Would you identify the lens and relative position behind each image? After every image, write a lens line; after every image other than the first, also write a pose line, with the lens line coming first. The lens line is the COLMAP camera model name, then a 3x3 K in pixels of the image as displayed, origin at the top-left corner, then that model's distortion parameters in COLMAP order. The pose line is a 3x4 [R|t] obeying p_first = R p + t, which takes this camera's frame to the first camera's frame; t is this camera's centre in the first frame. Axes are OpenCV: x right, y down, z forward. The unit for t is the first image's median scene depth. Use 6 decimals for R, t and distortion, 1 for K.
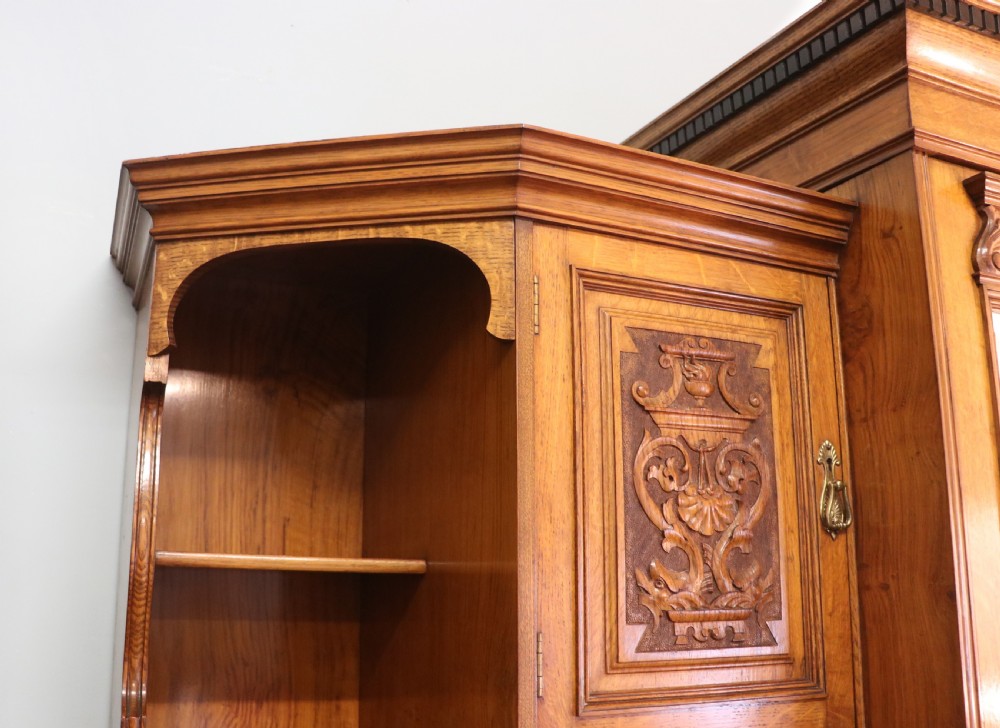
lens RADIAL K [[927.6, 0, 449.3], [0, 927.6, 386.0], [0, 0, 1]] dist [-0.194670, 0.161084]
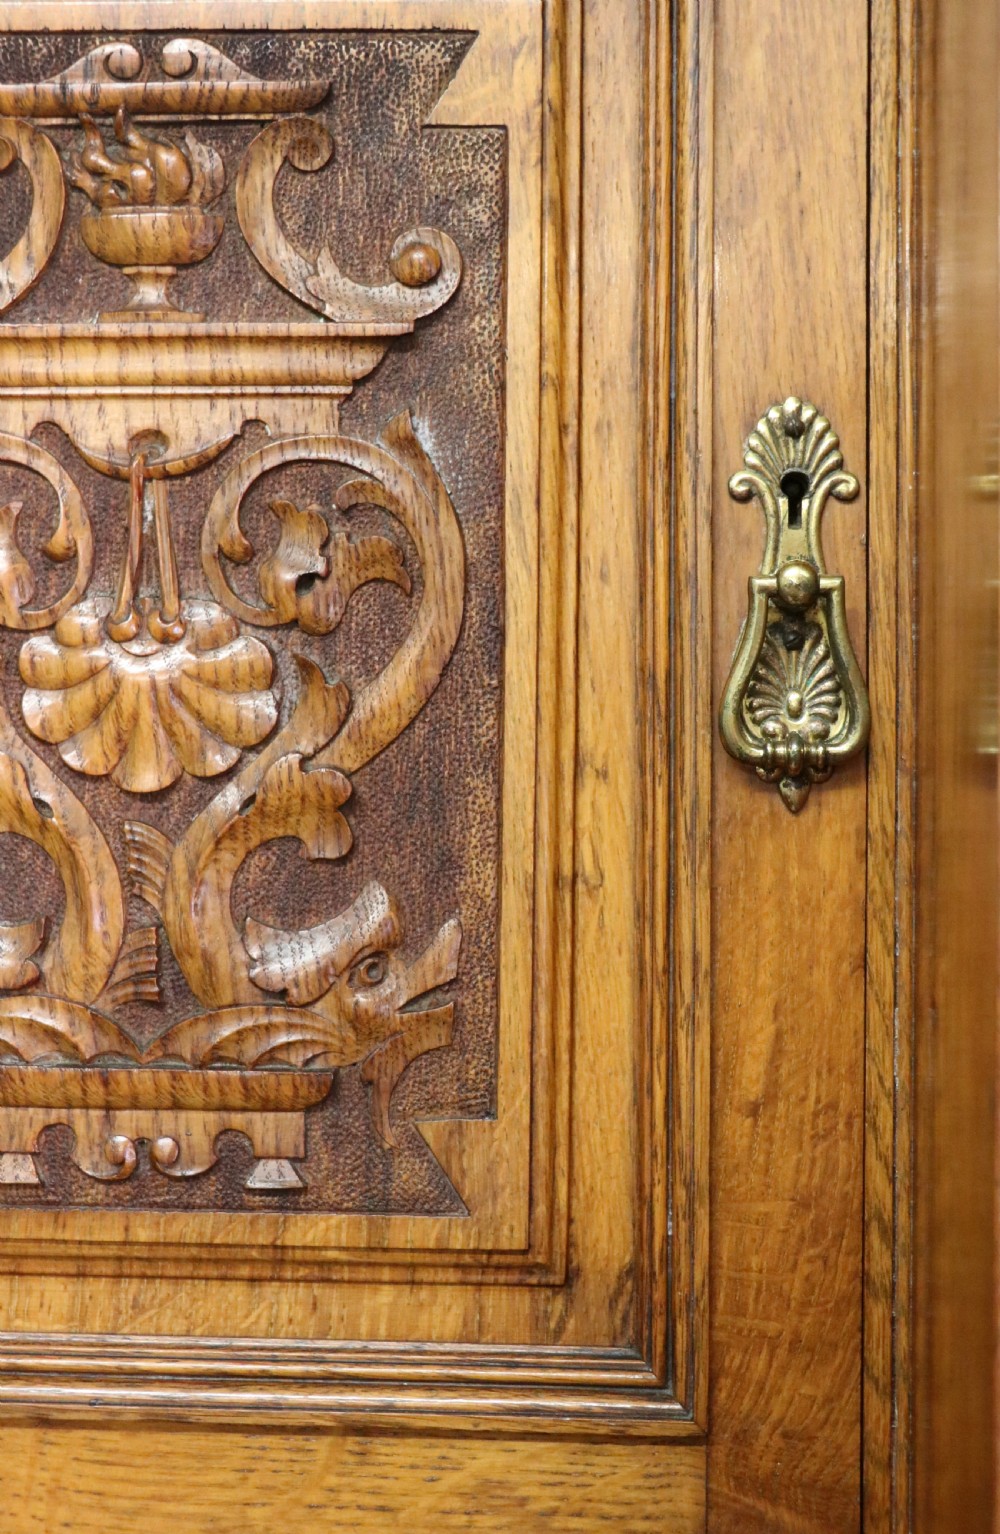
lens RADIAL K [[2078.1, 0, 530.2], [0, 2078.1, 732.8], [0, 0, 1]] dist [-0.075406, 0.289127]
pose [[0.906732, -0.009383, -0.421603, 0.616065], [0.085764, 0.982962, 0.162576, 0.055135], [0.412894, -0.183572, 0.892087, 0.483873]]
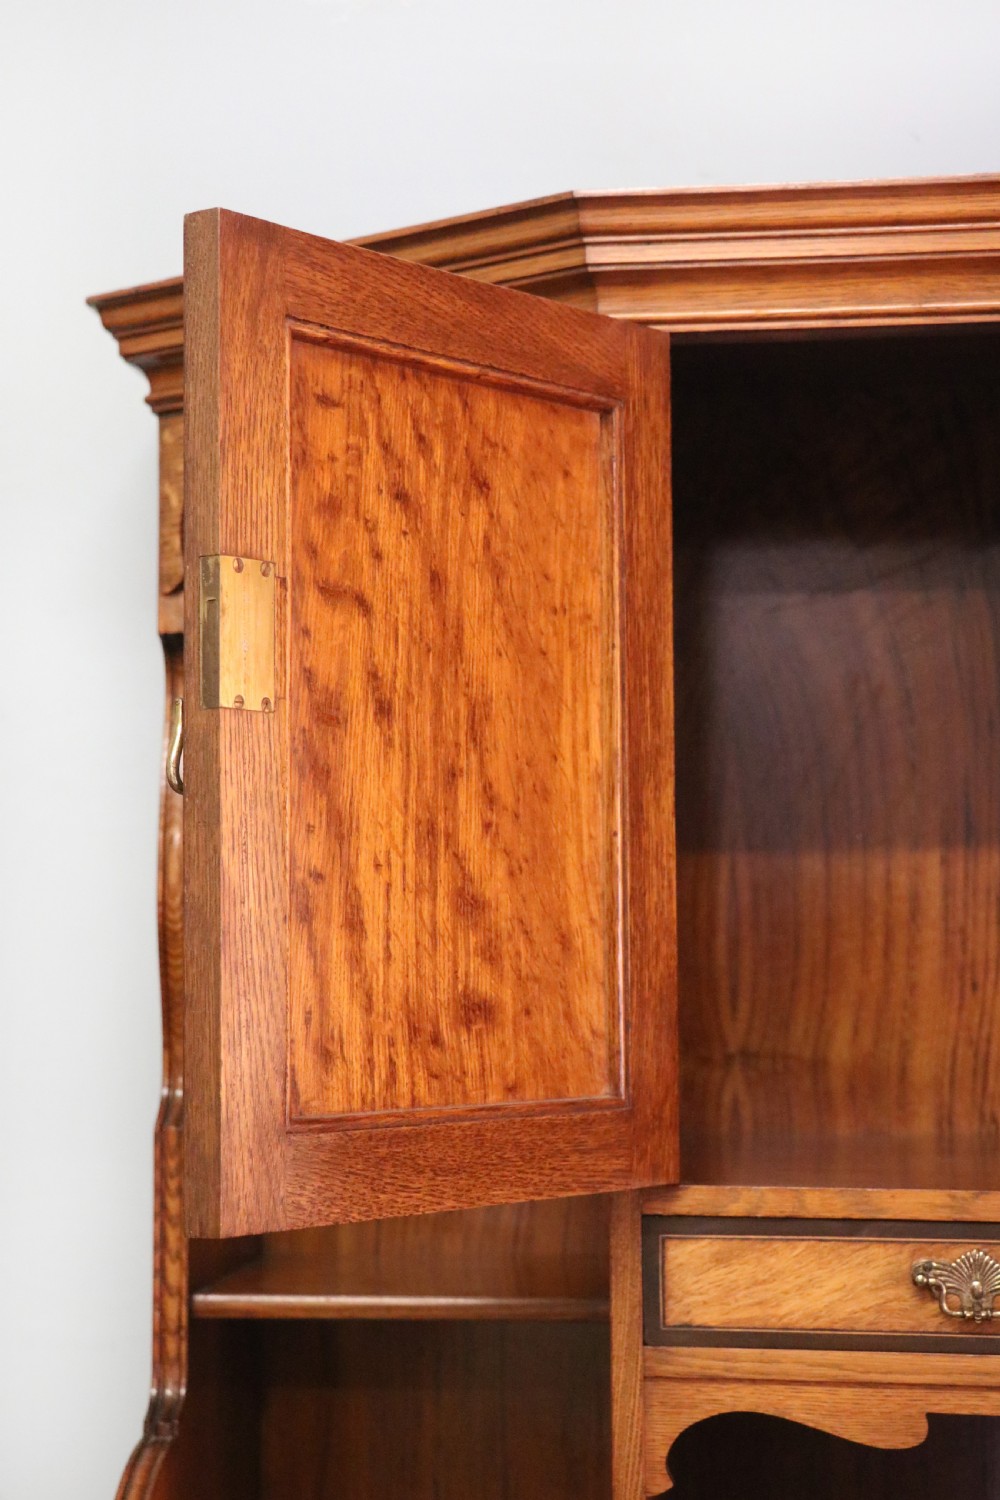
lens RADIAL K [[2840.1, 0, 470.1], [0, 2840.1, 753.4], [0, 0, 1]] dist [0.111094, 0.559304]
pose [[0.875698, -0.047733, -0.480495, 0.849546], [0.111189, 0.988294, 0.104463, -0.109113], [0.469884, -0.144904, 0.870754, -0.710174]]
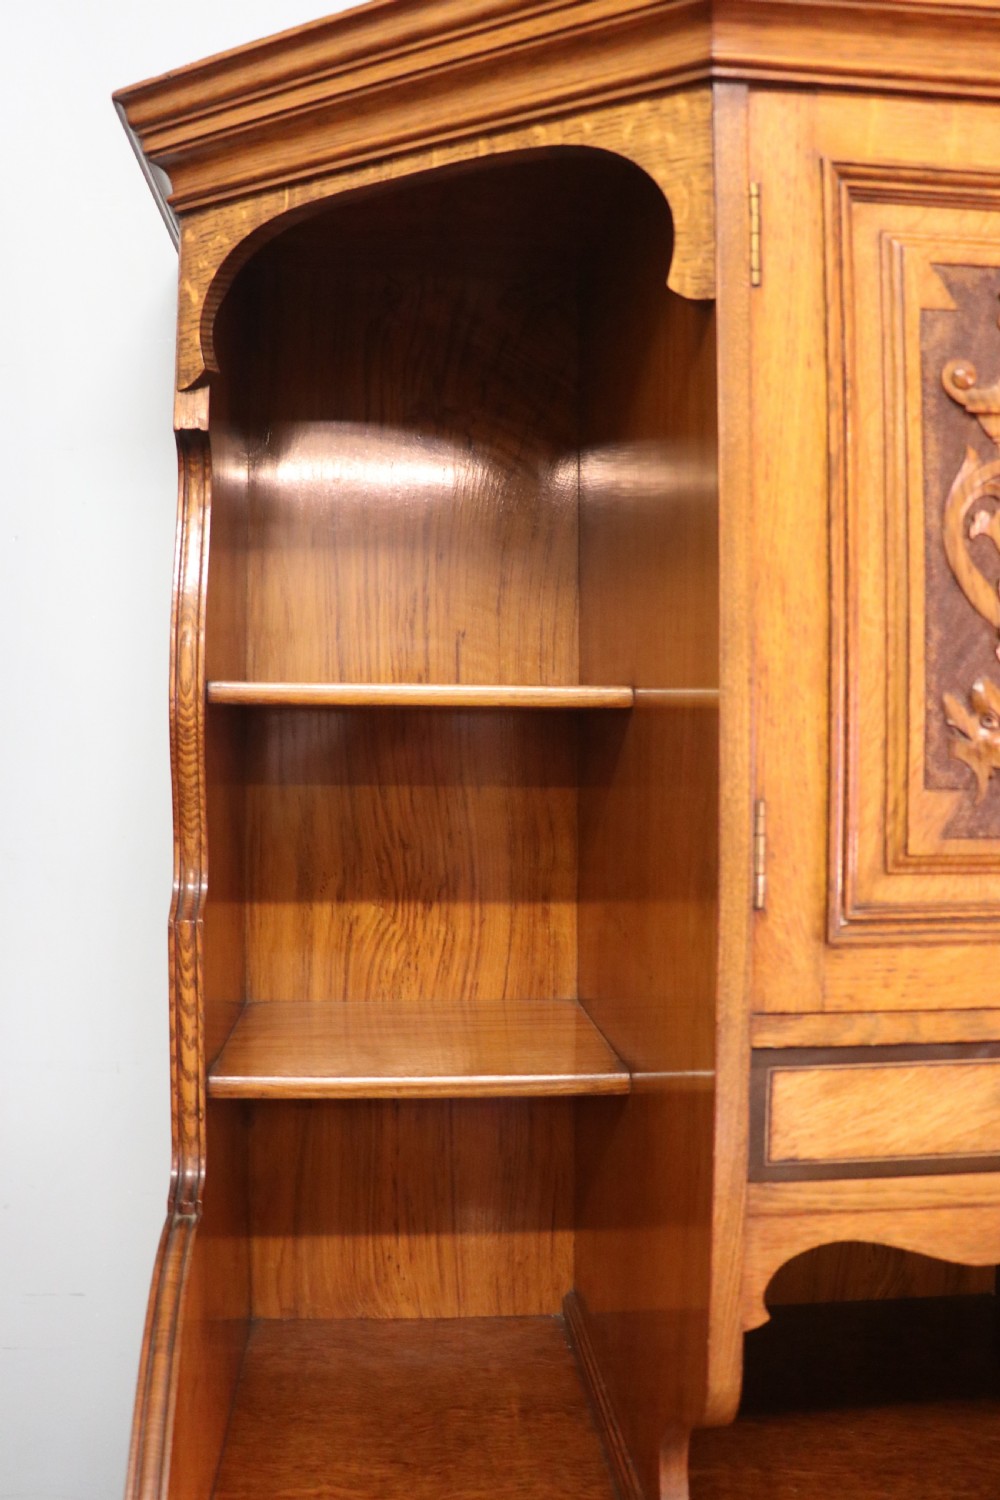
lens RADIAL K [[1266.6, 0, 471.2], [0, 1266.6, 742.9], [0, 0, 1]] dist [-0.183544, 0.134016]
pose [[0.950076, -0.002130, -0.312010, 0.150481], [0.067969, 0.977376, 0.200292, 0.051007], [0.304525, -0.211500, 0.928726, 0.173818]]
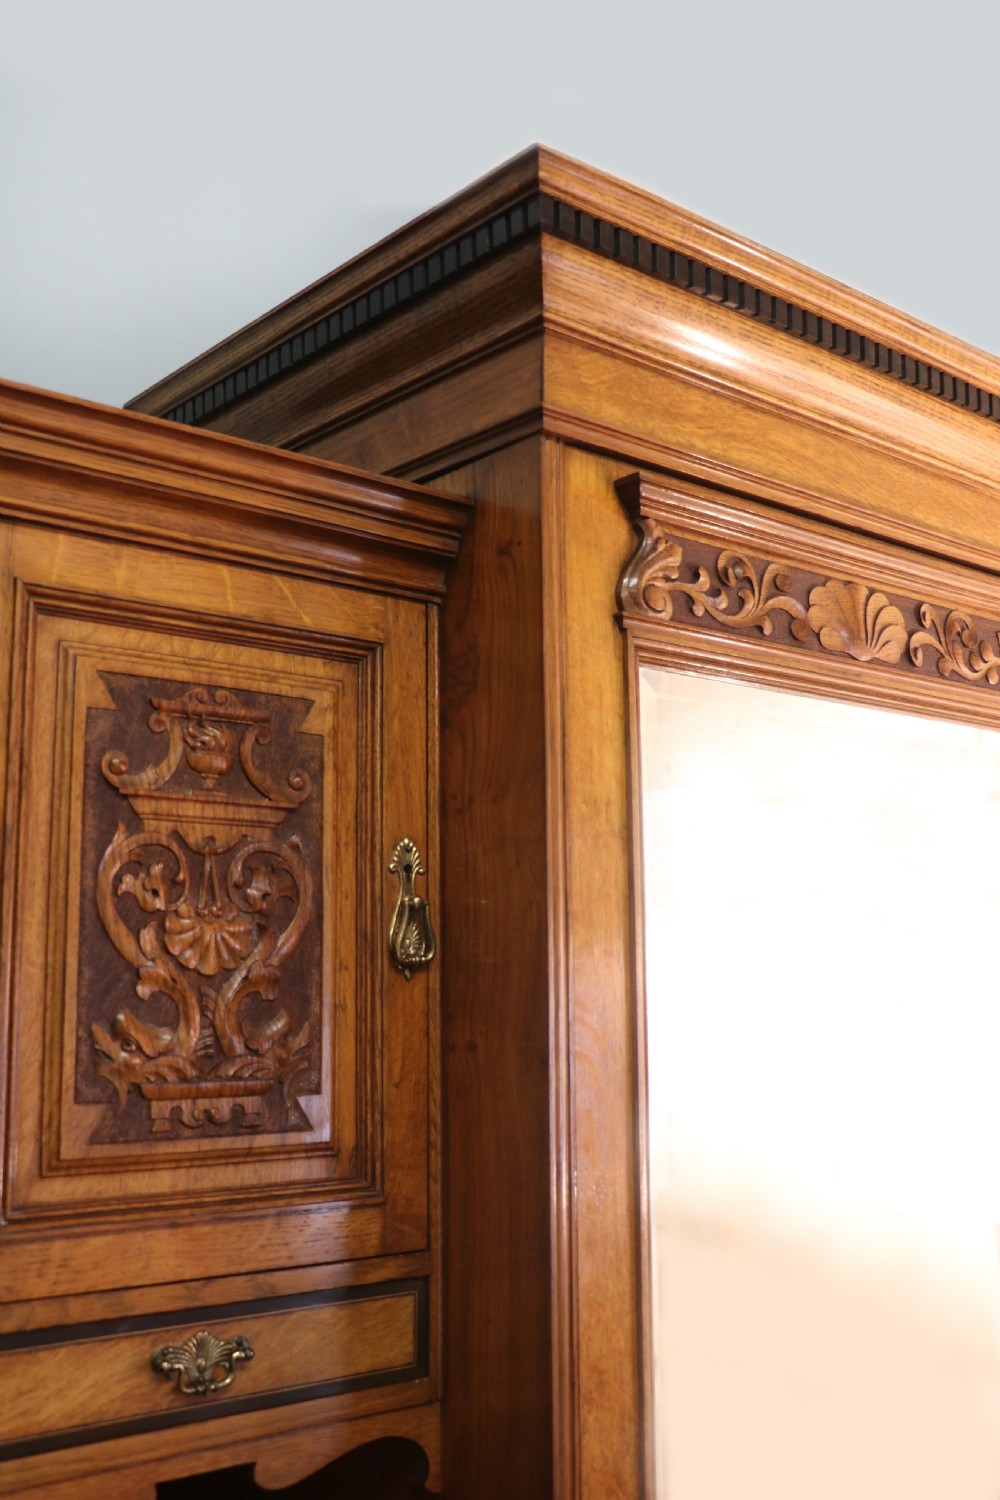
lens RADIAL K [[1492.8, 0, 483.7], [0, 1492.8, 747.2], [0, 0, 1]] dist [-0.135694, 0.231501]
pose [[0.957062, 0.031415, 0.288177, 0.145620], [-0.042661, 0.998550, 0.032828, -0.054253], [-0.286728, -0.043713, 0.957014, -0.135953]]
